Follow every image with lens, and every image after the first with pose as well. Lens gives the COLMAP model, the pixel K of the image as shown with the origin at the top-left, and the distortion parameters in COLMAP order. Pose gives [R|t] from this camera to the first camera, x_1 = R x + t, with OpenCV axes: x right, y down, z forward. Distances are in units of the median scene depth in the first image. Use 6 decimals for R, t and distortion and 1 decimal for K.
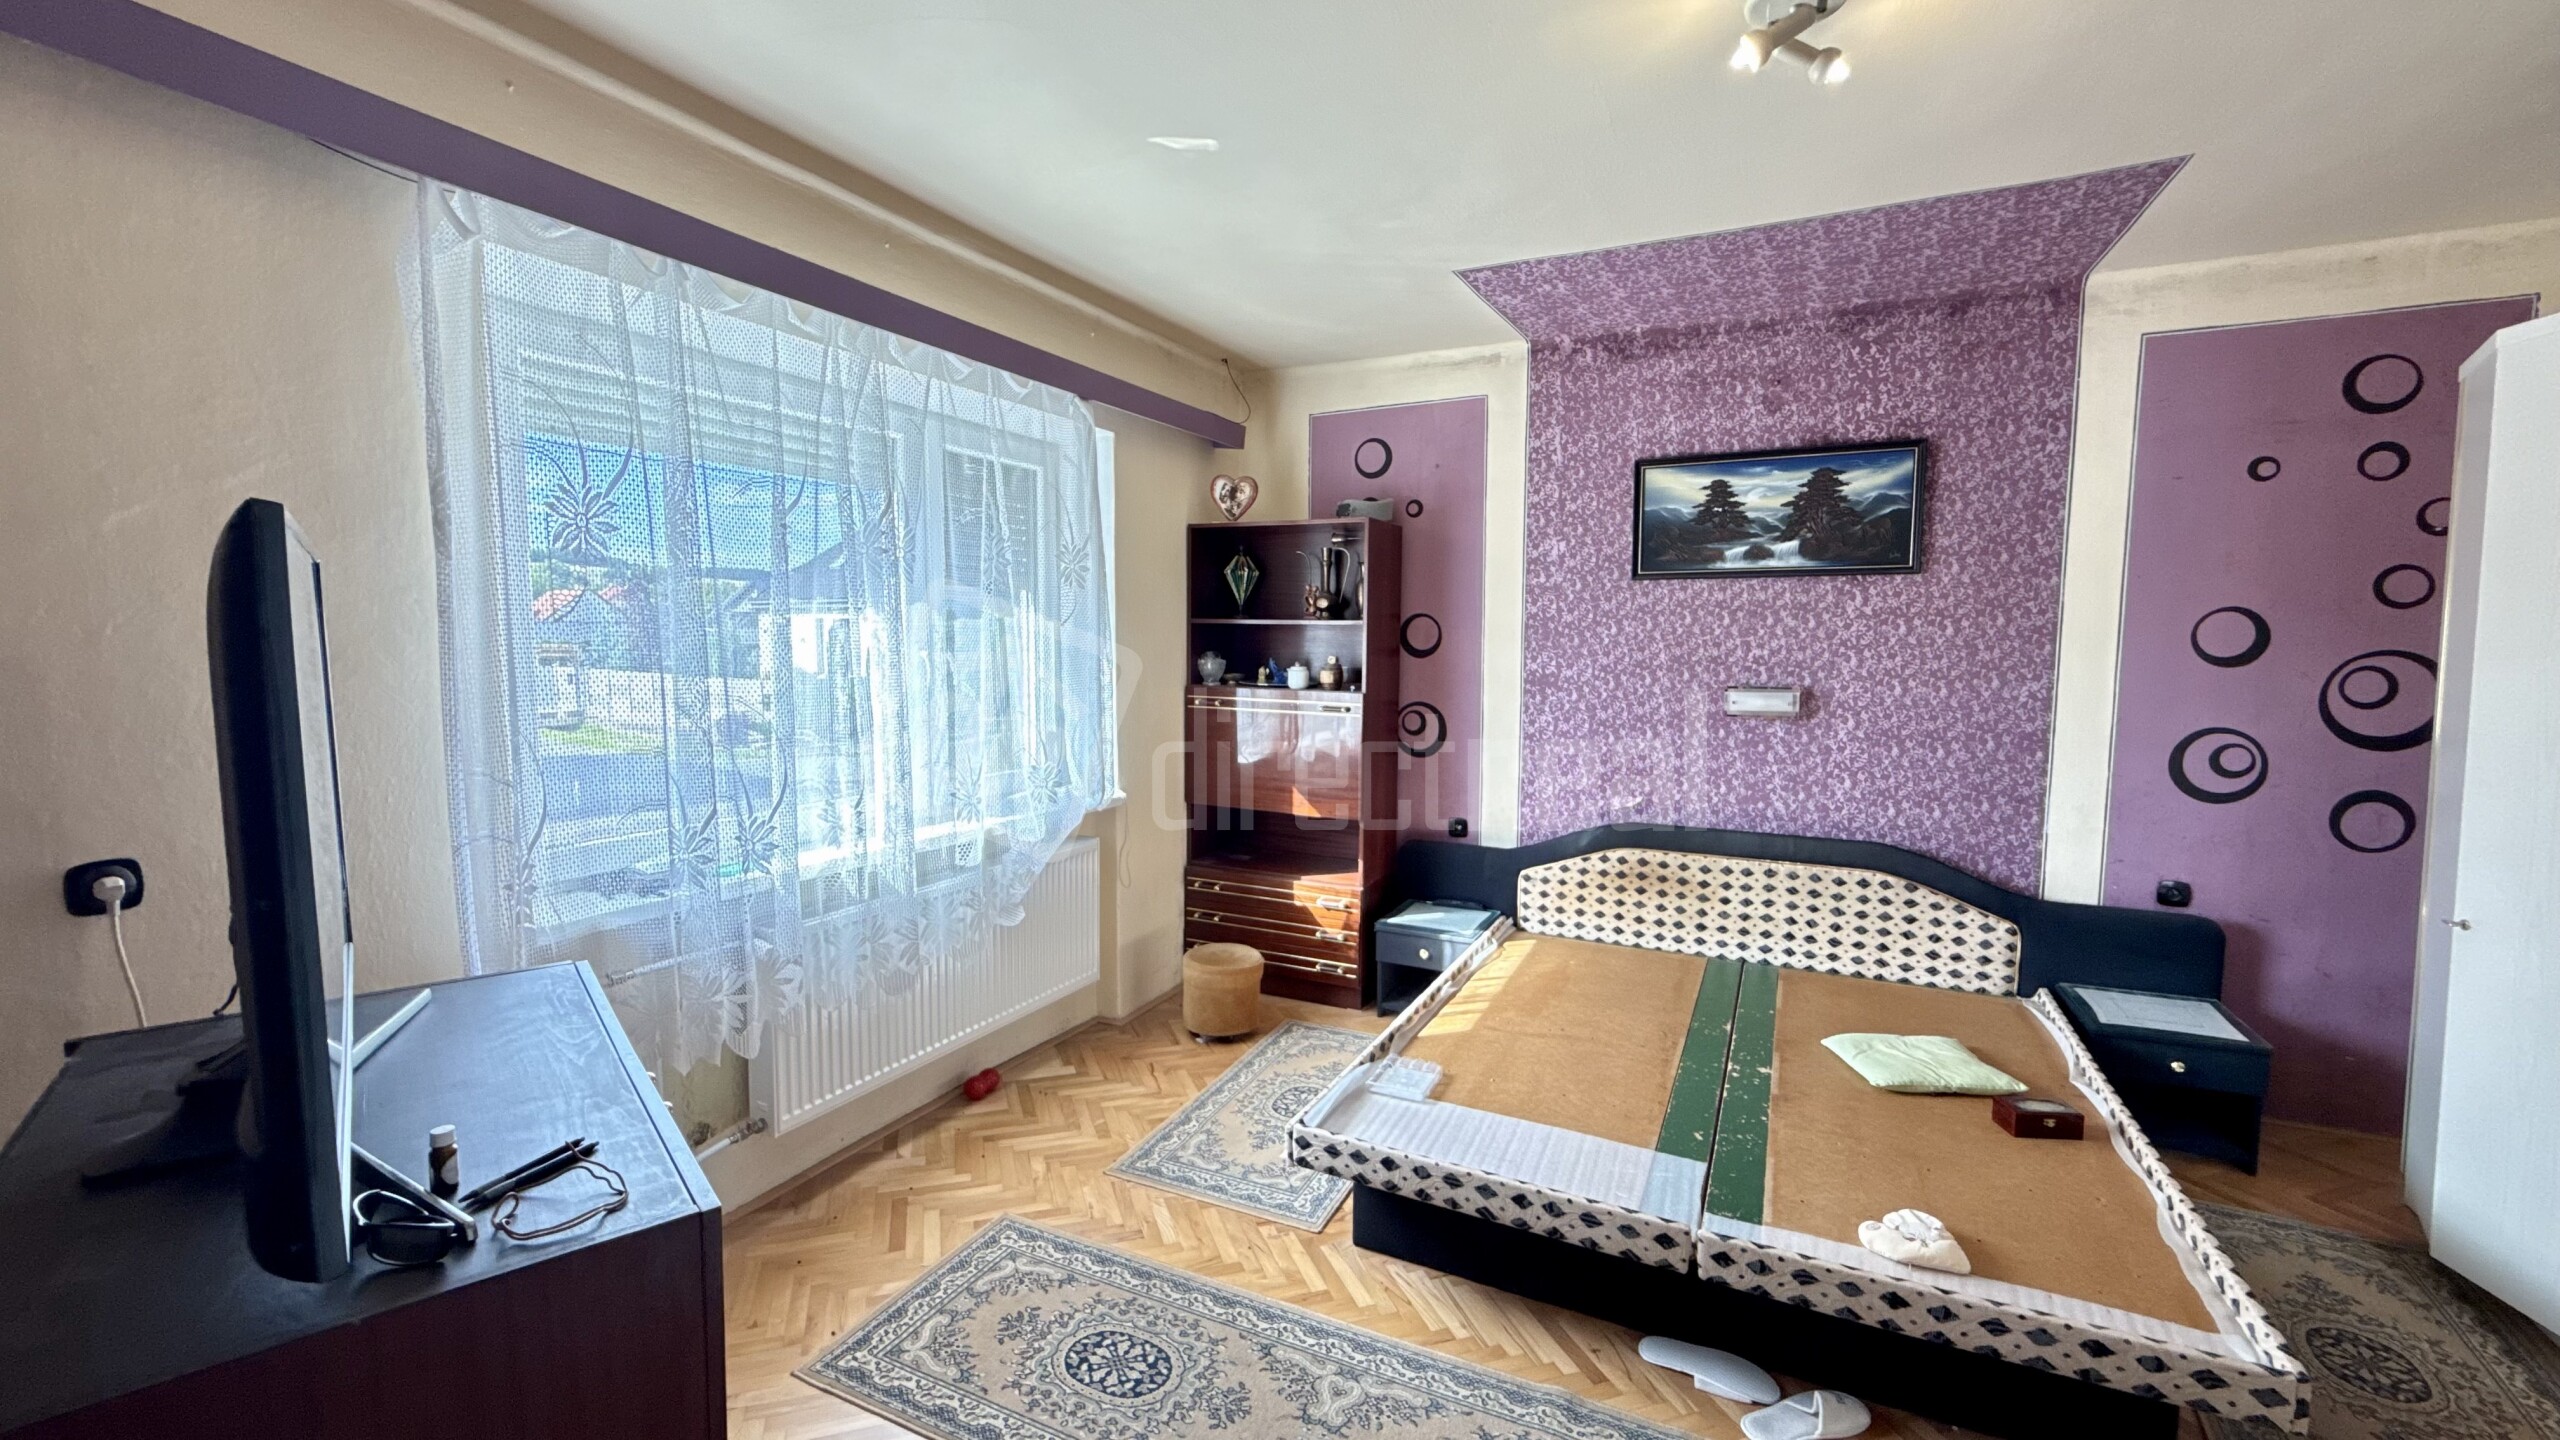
lens RADIAL K [[1020.4, 0, 1273.1], [0, 1020.4, 722.2], [0, 0, 1]] dist [-0.000757, 0.000596]
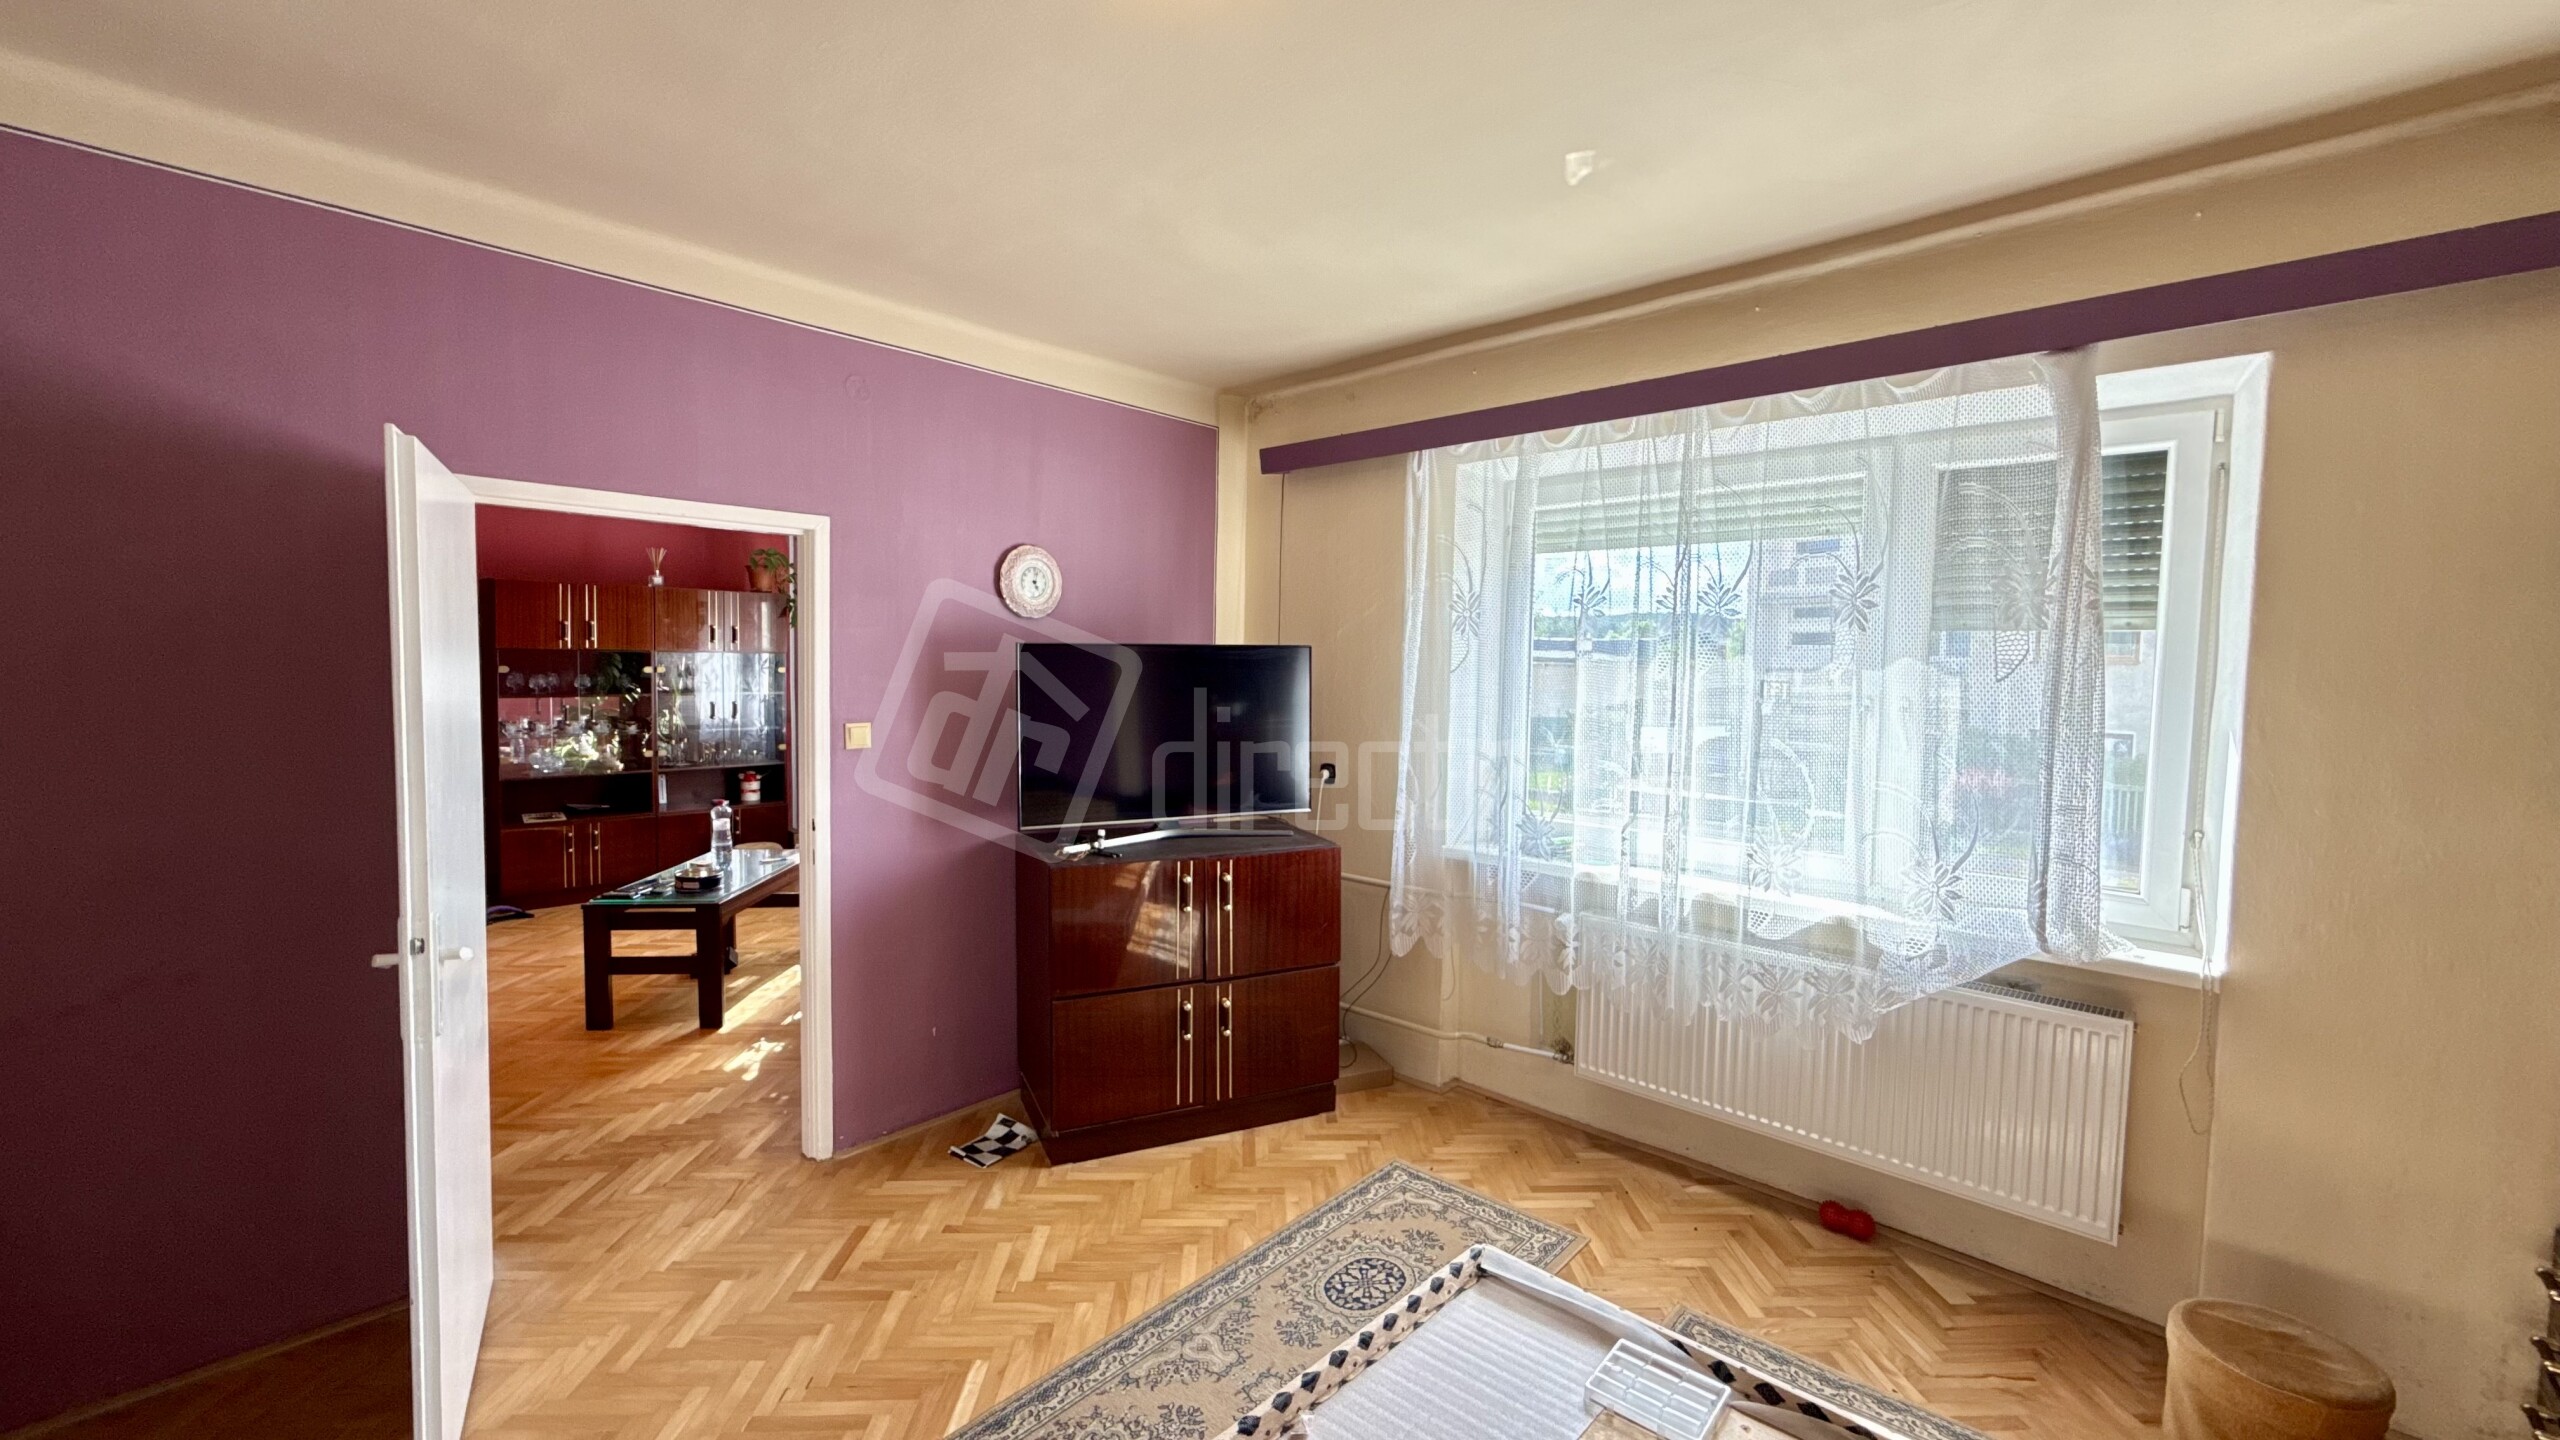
lens RADIAL K [[1020.4, 0, 1285.0], [0, 1020.4, 724.4], [0, 0, 1]] dist [-0.000757, 0.000596]
pose [[-0.283571, 0.044498, -0.957918, 0.680066], [-0.101669, 0.991898, 0.076173, -0.075125], [0.953547, 0.118991, -0.276749, 0.789056]]
